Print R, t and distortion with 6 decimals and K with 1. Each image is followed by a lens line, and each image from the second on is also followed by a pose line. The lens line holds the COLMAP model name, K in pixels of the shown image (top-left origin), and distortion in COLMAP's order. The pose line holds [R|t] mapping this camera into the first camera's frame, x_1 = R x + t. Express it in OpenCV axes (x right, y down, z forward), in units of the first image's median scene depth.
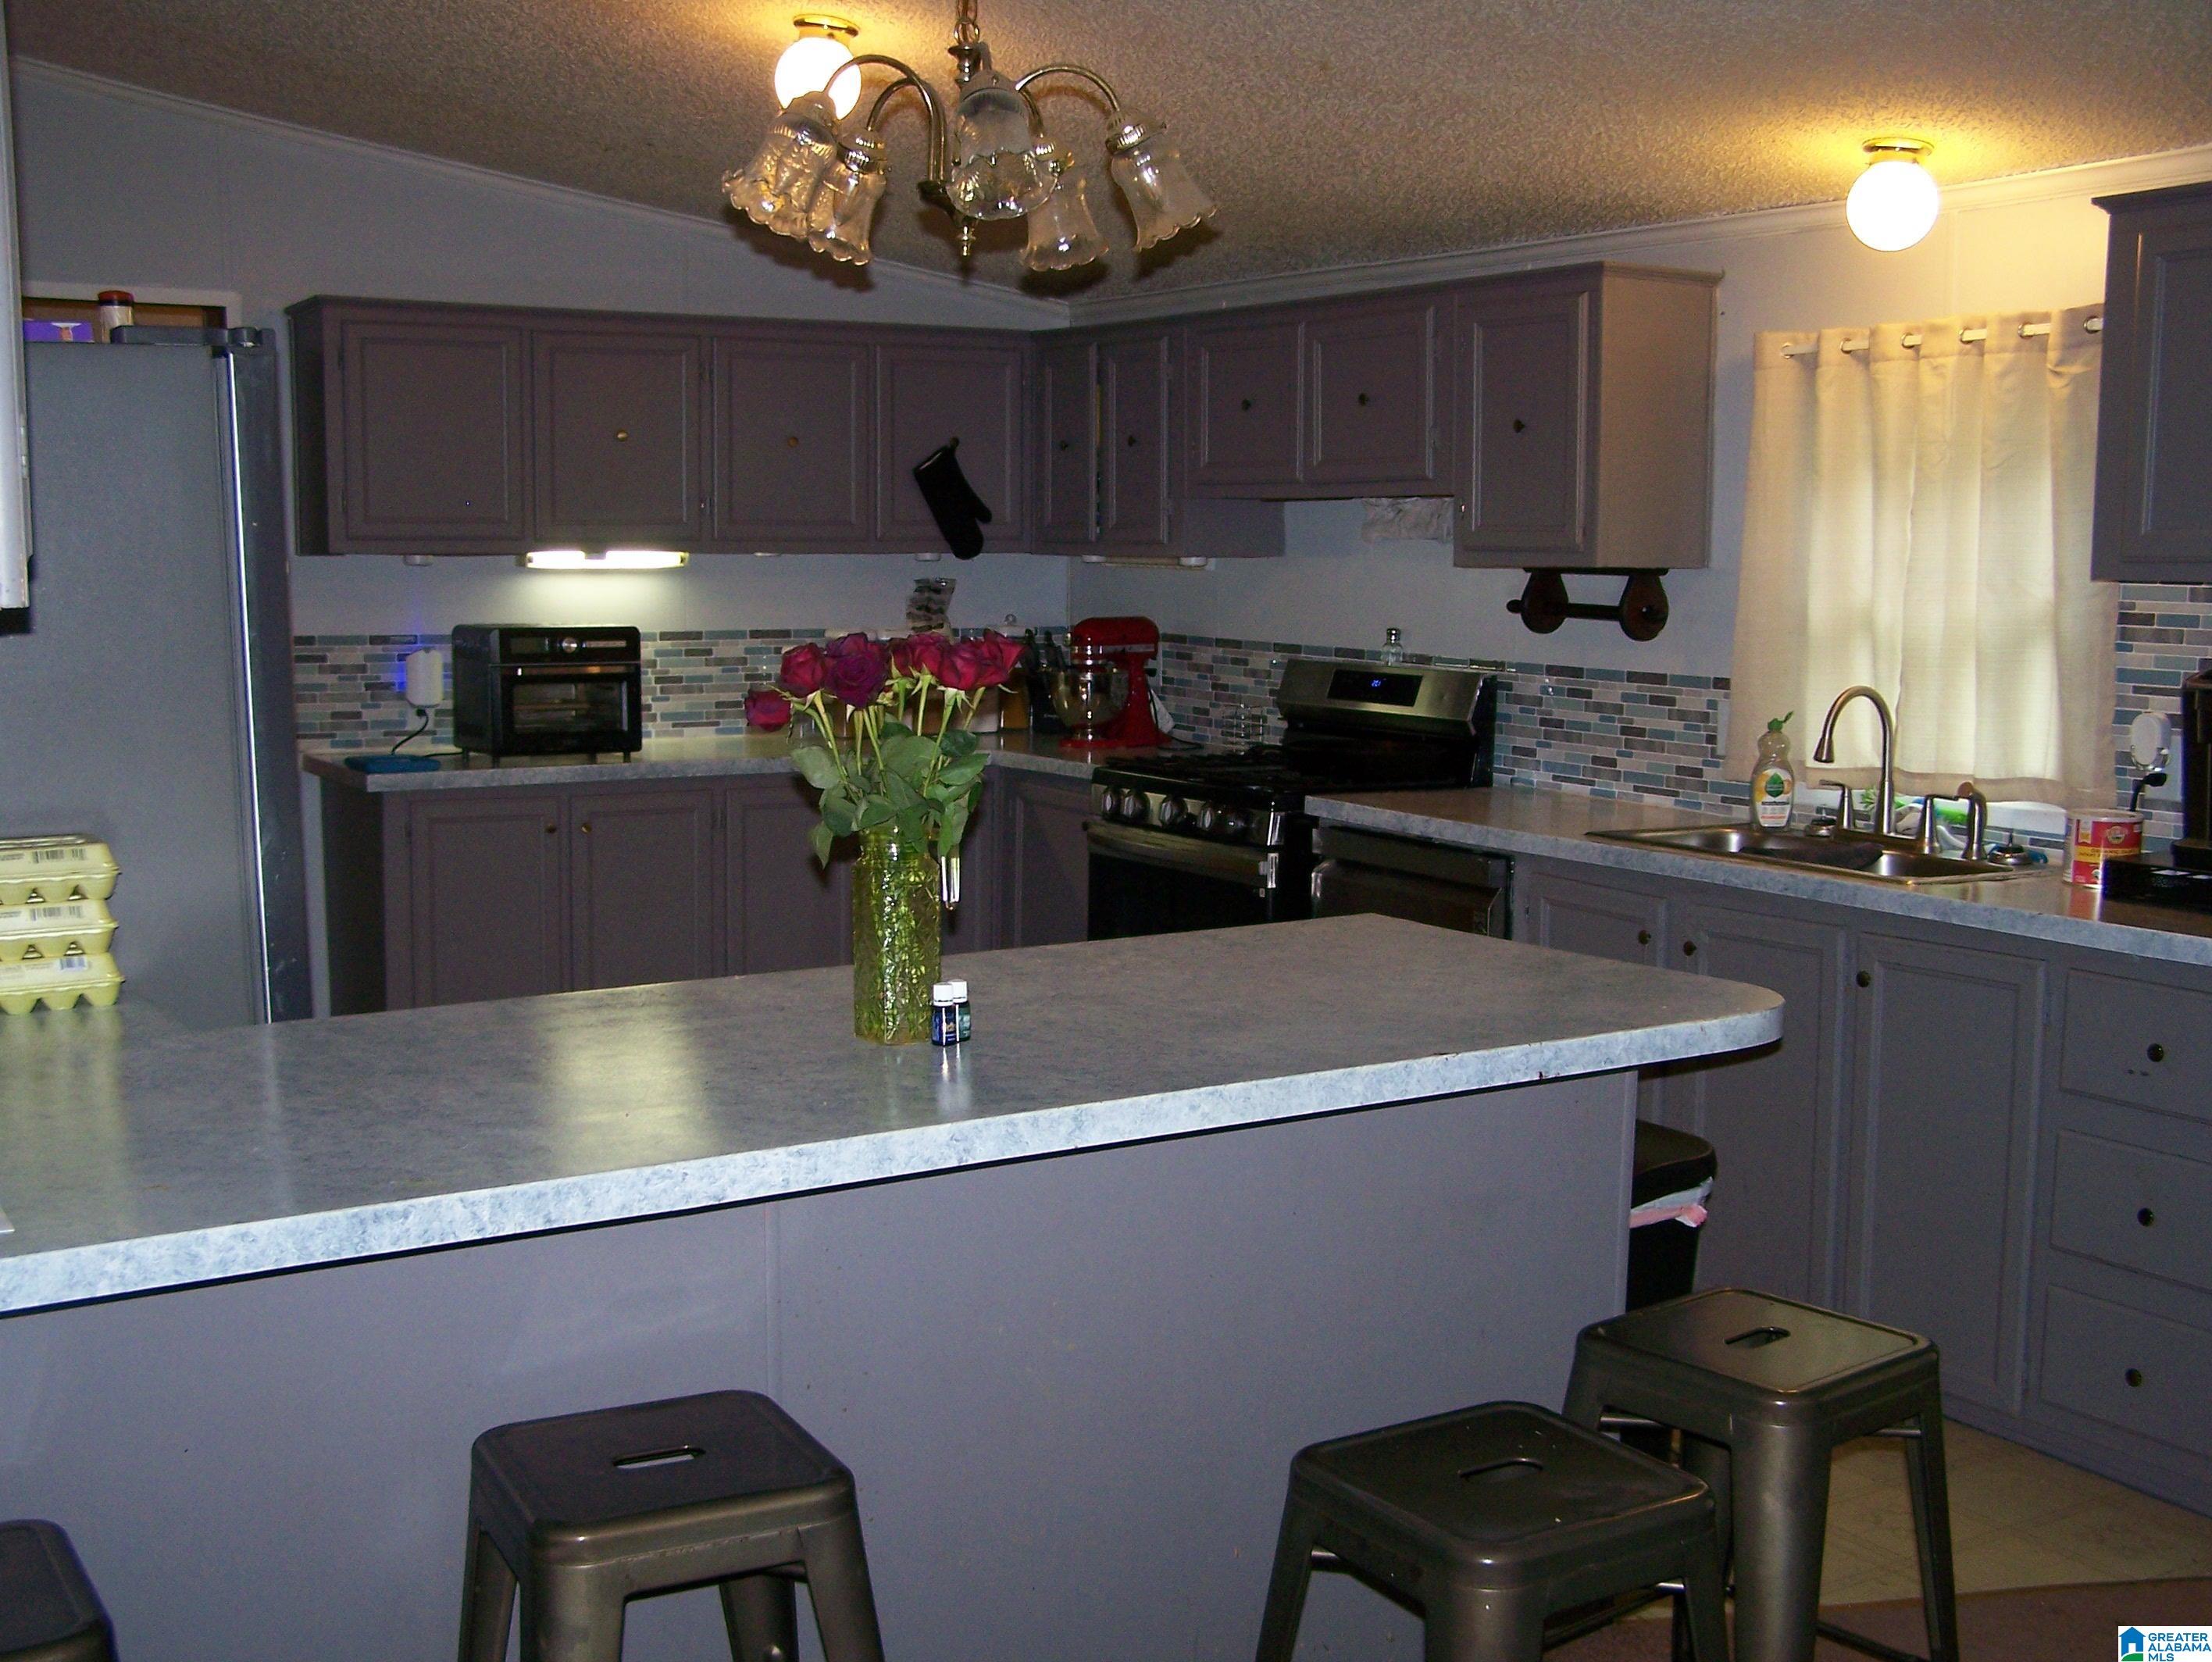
lens RADIAL K [[2504.9, 0, 1089.4], [0, 2504.9, 896.9], [0, 0, 1]] dist [-0.203216, 0.378795]
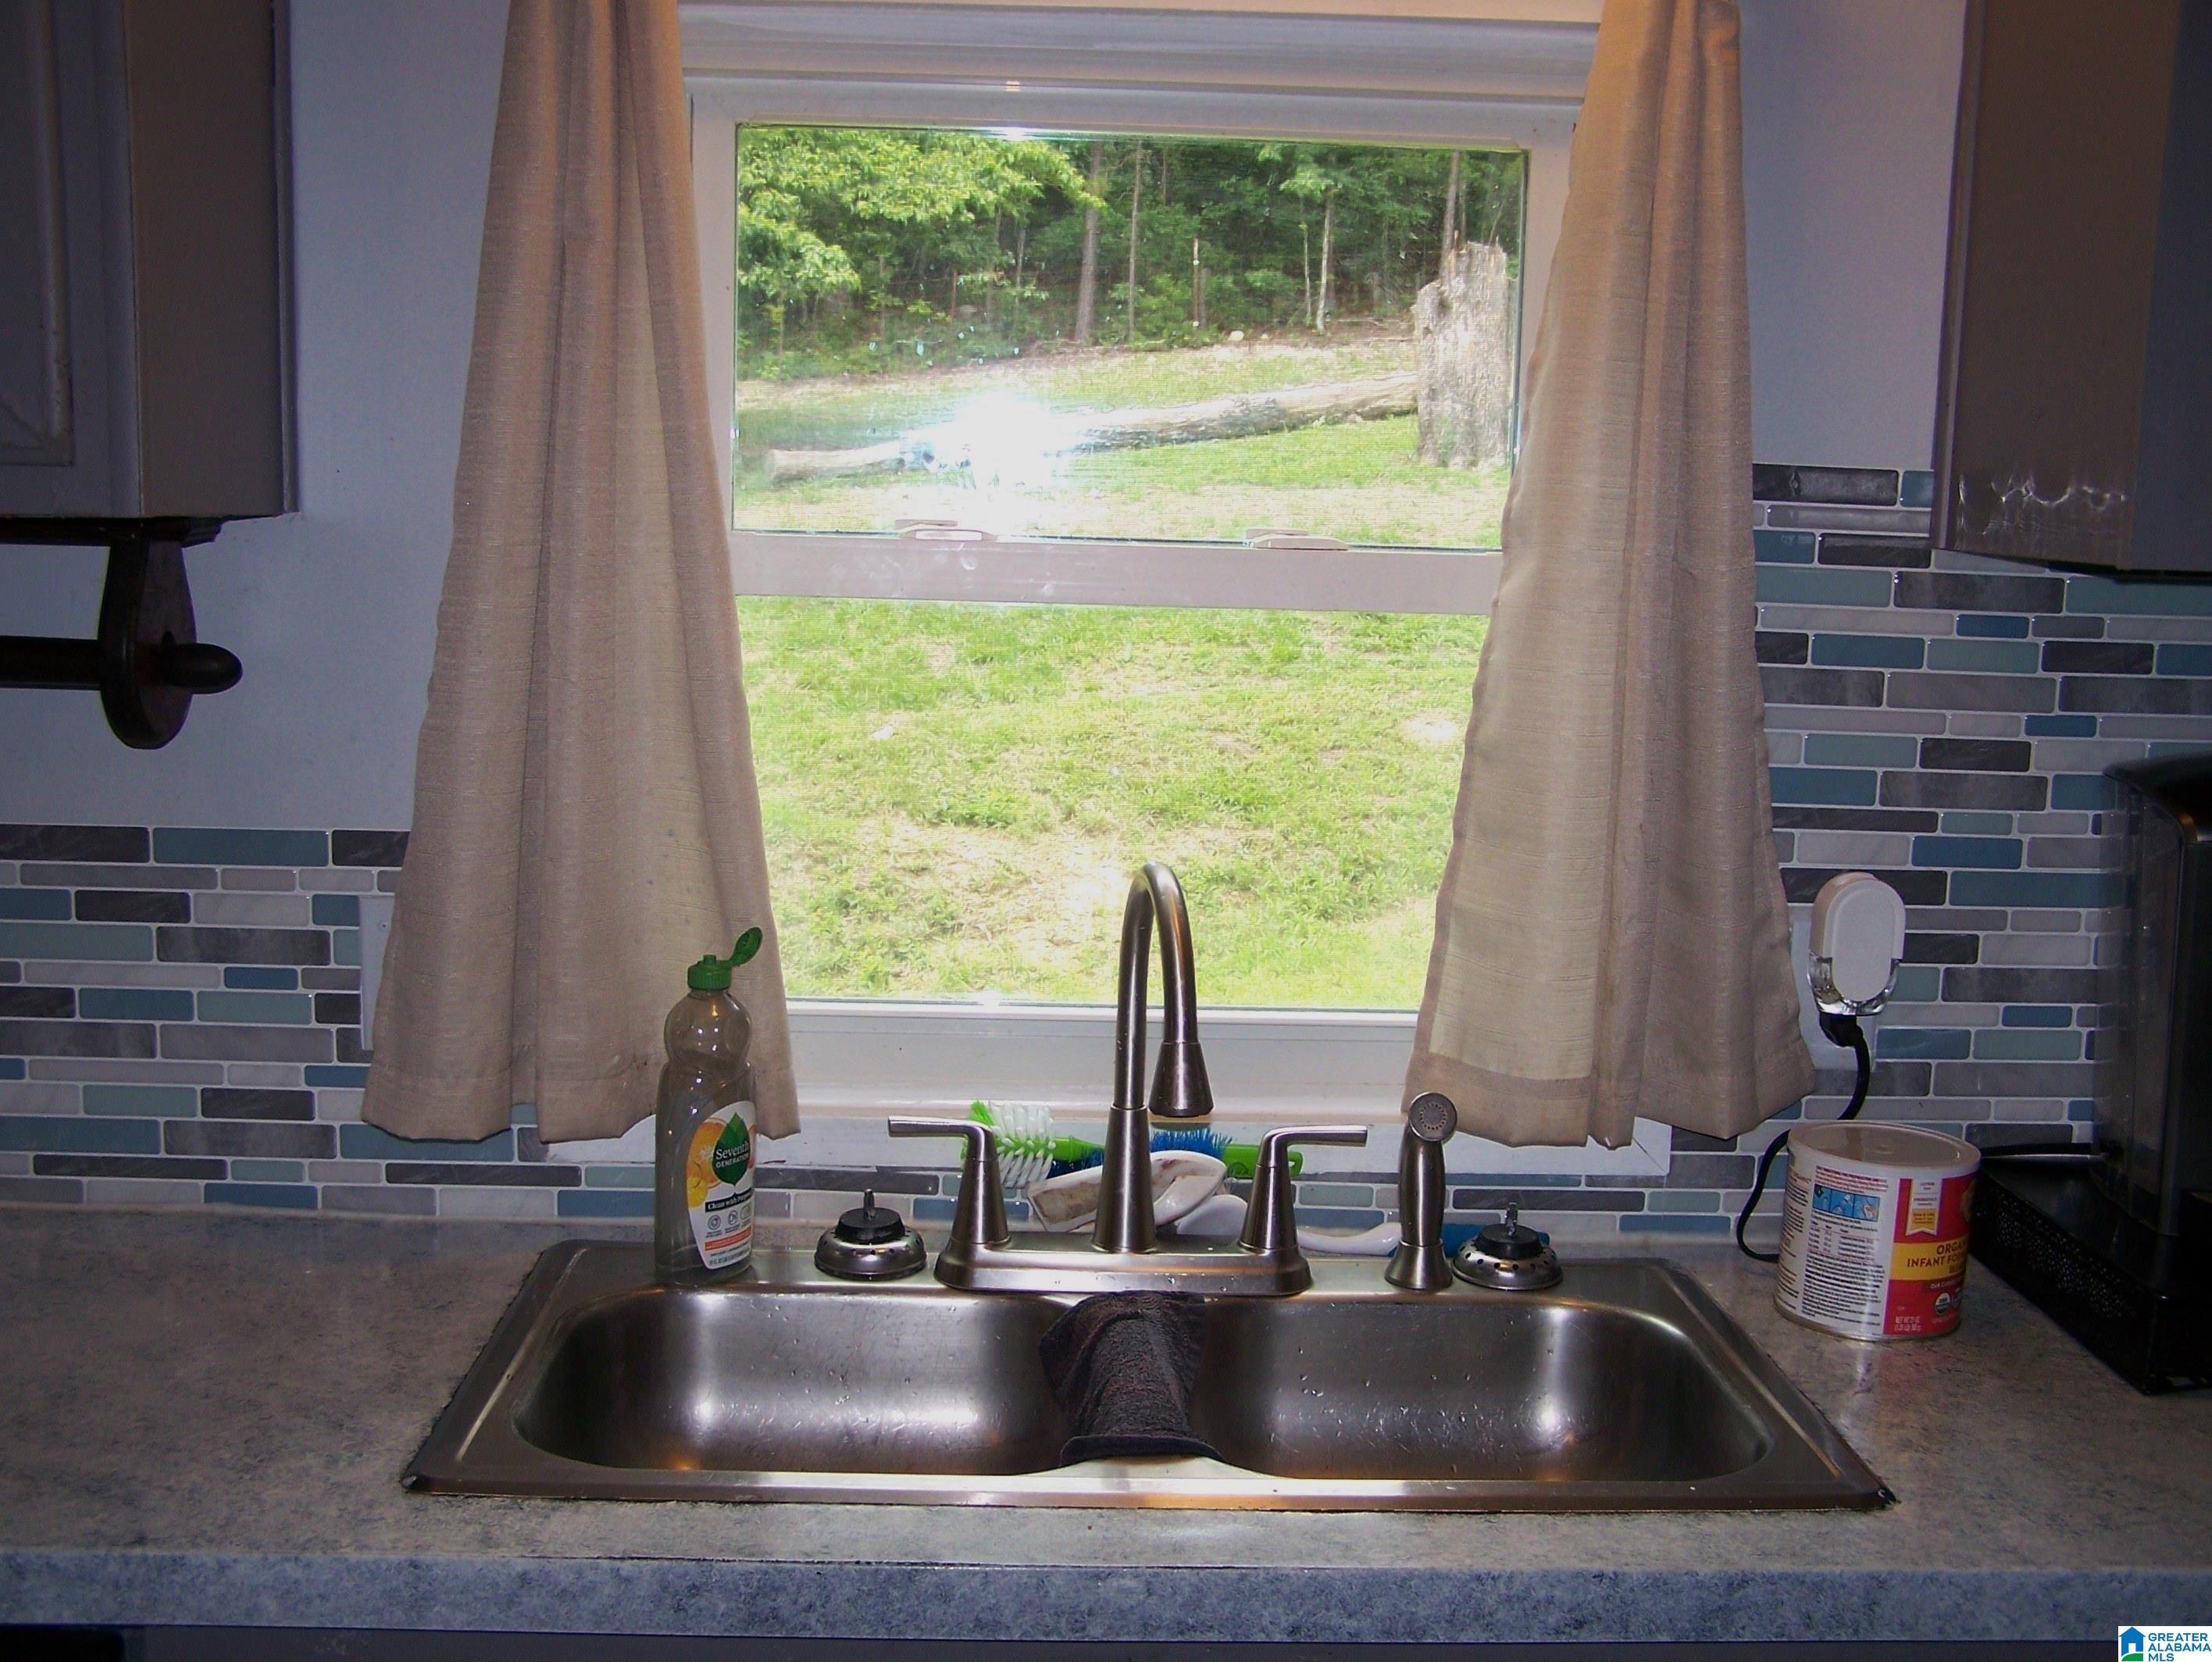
lens RADIAL K [[2504.9, 0, 1089.4], [0, 2504.9, 896.9], [0, 0, 1]] dist [-0.203216, 0.378795]
pose [[0.490308, -0.135143, 0.861008, 0.006563], [0.100225, 0.990094, 0.098330, -0.098507], [-0.865767, 0.038082, 0.498996, 0.705655]]
